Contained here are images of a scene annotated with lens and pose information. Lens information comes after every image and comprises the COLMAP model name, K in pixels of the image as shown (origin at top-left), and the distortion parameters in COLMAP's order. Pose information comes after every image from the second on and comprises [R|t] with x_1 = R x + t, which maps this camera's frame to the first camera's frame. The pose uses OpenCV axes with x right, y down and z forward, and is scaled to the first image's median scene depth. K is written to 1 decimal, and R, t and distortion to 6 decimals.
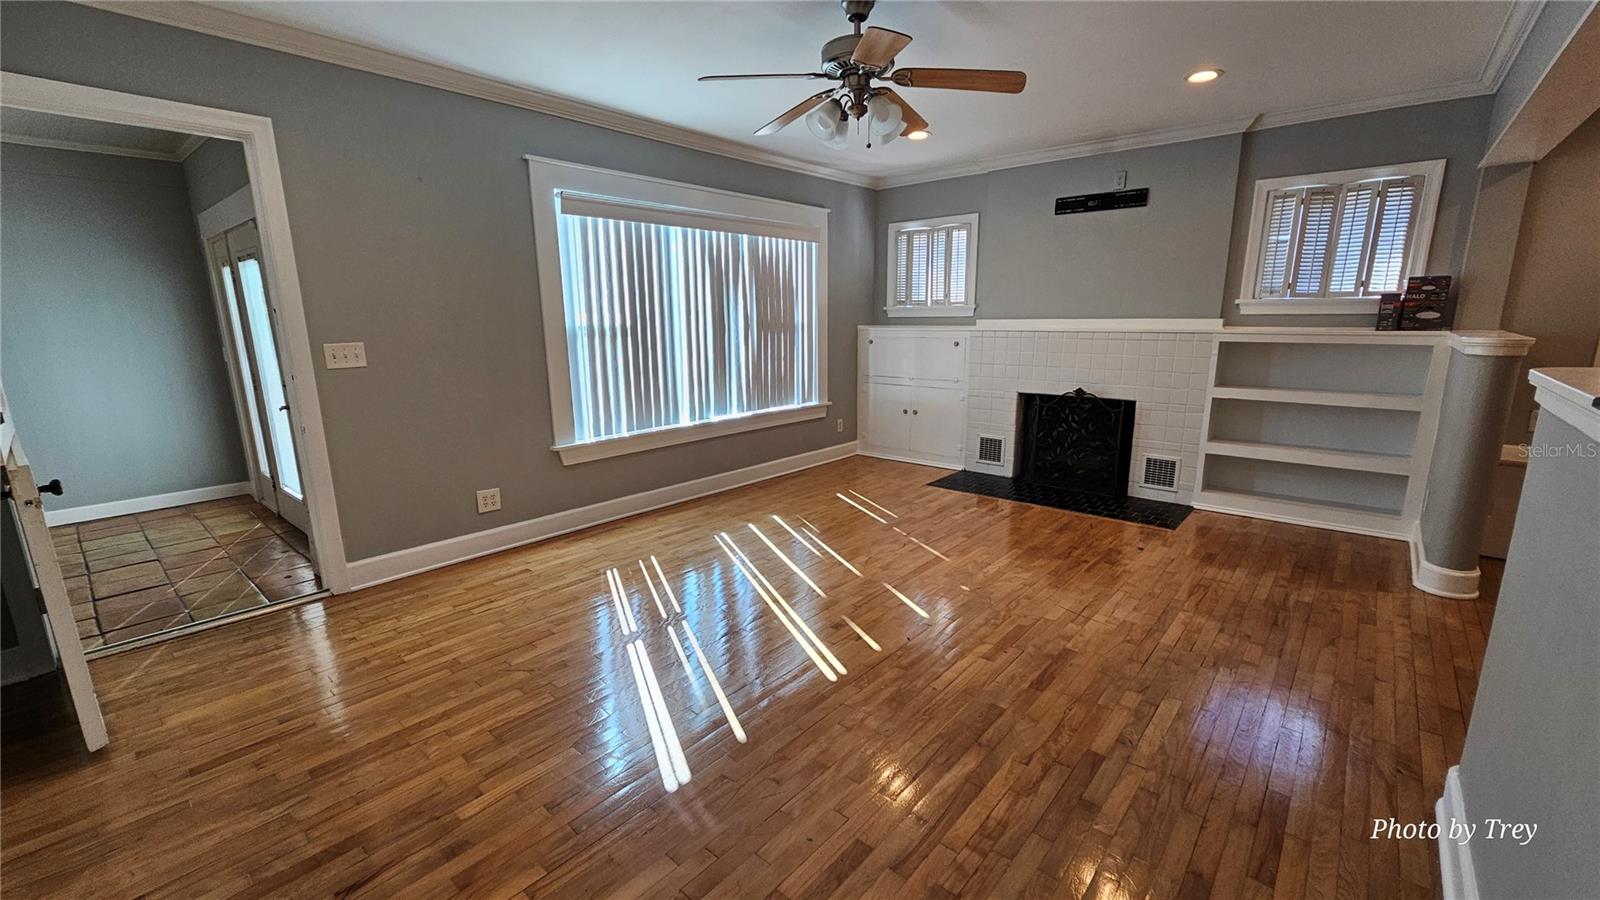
lens RADIAL K [[658.0, 0, 814.8], [0, 658.0, 462.1], [0, 0, 1]] dist [0.000245, -0.000012]
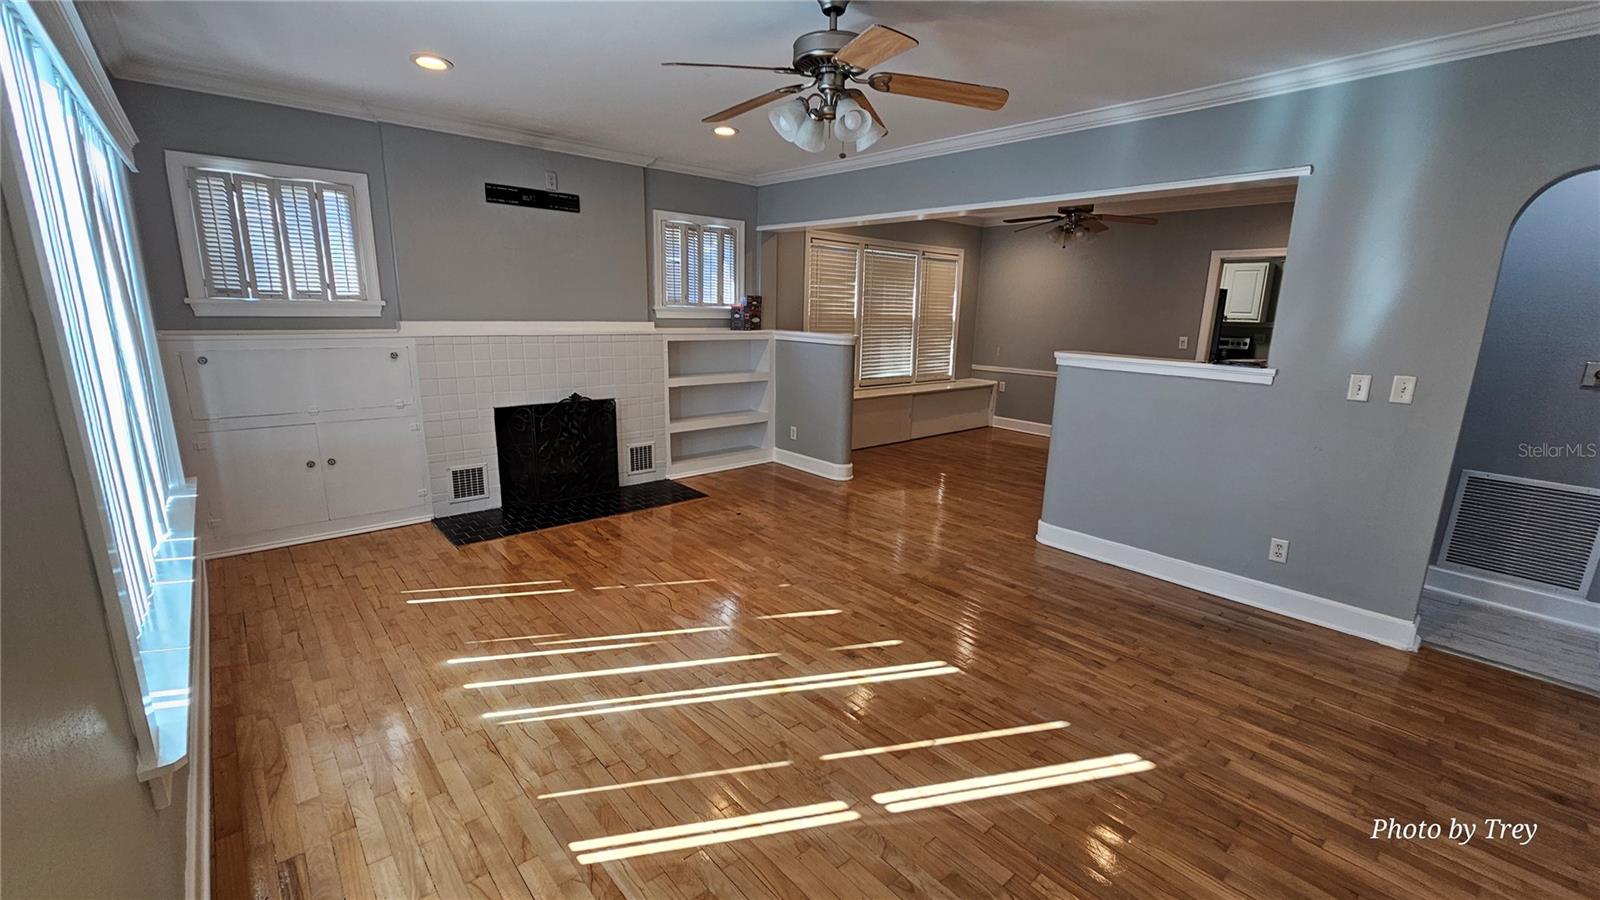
lens RADIAL K [[658.0, 0, 796.9], [0, 658.0, 460.6], [0, 0, 1]] dist [0.000245, -0.000012]
pose [[0.147807, -0.211634, 0.966108, -0.584418], [0.195037, 0.963892, 0.181309, -0.147446], [-0.969595, 0.161628, 0.183746, 0.595513]]
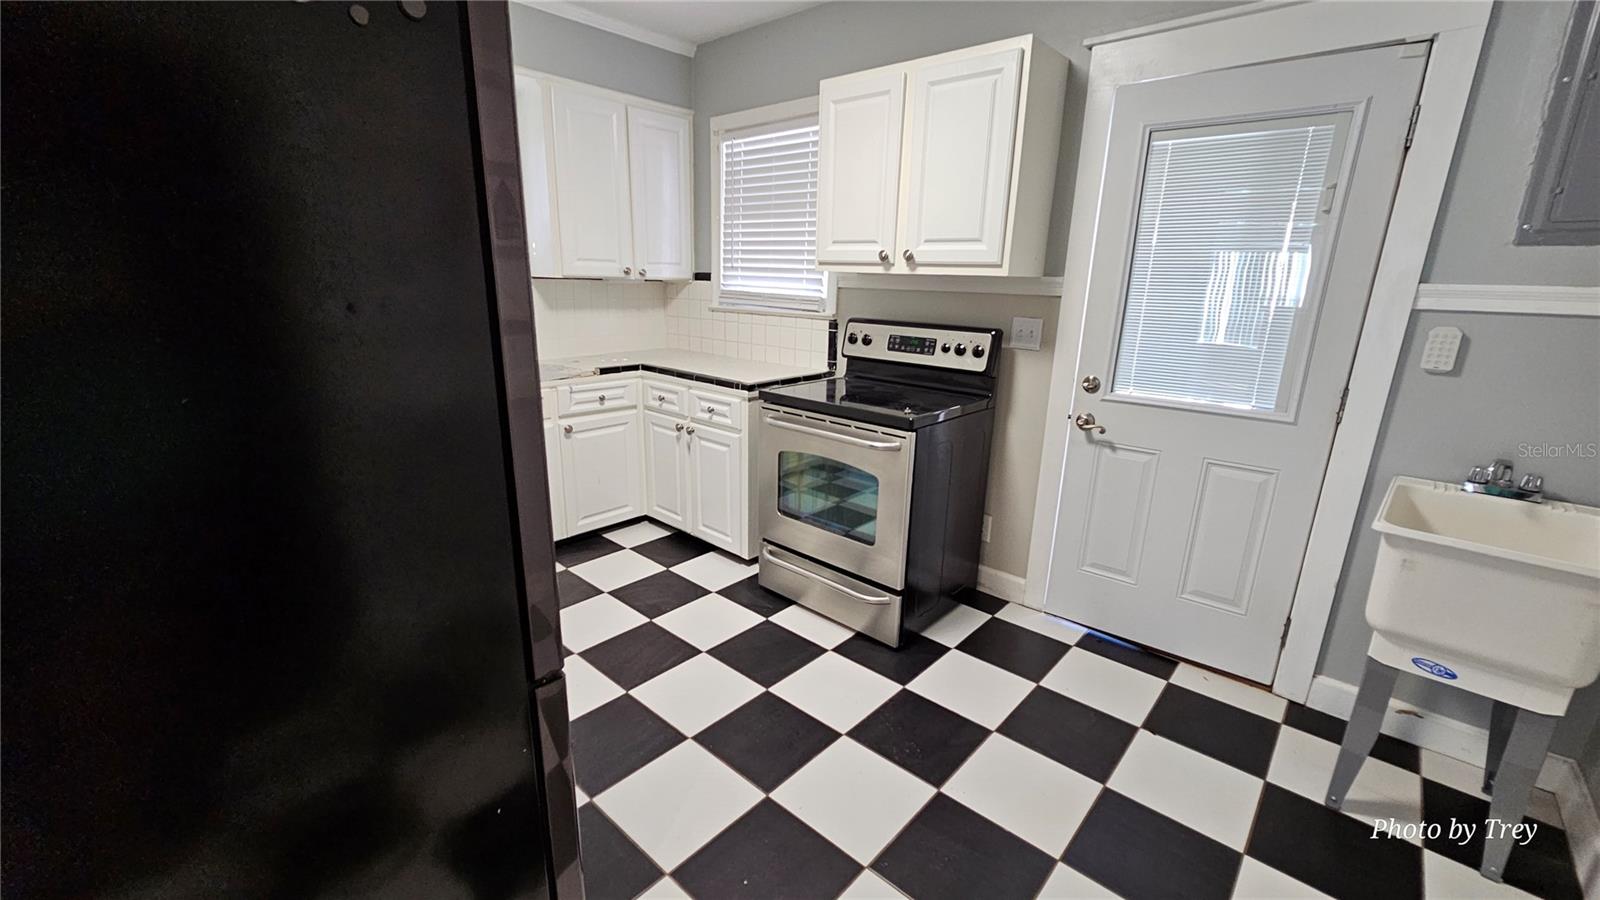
lens RADIAL K [[658.0, 0, 803.4], [0, 658.0, 456.2], [0, 0, 1]] dist [0.000245, -0.000012]
pose [[0.026849, -0.270622, 0.962311, 1.128685], [0.190373, 0.946425, 0.260843, 0.056077], [-0.981345, 0.176194, 0.076929, -0.351465]]
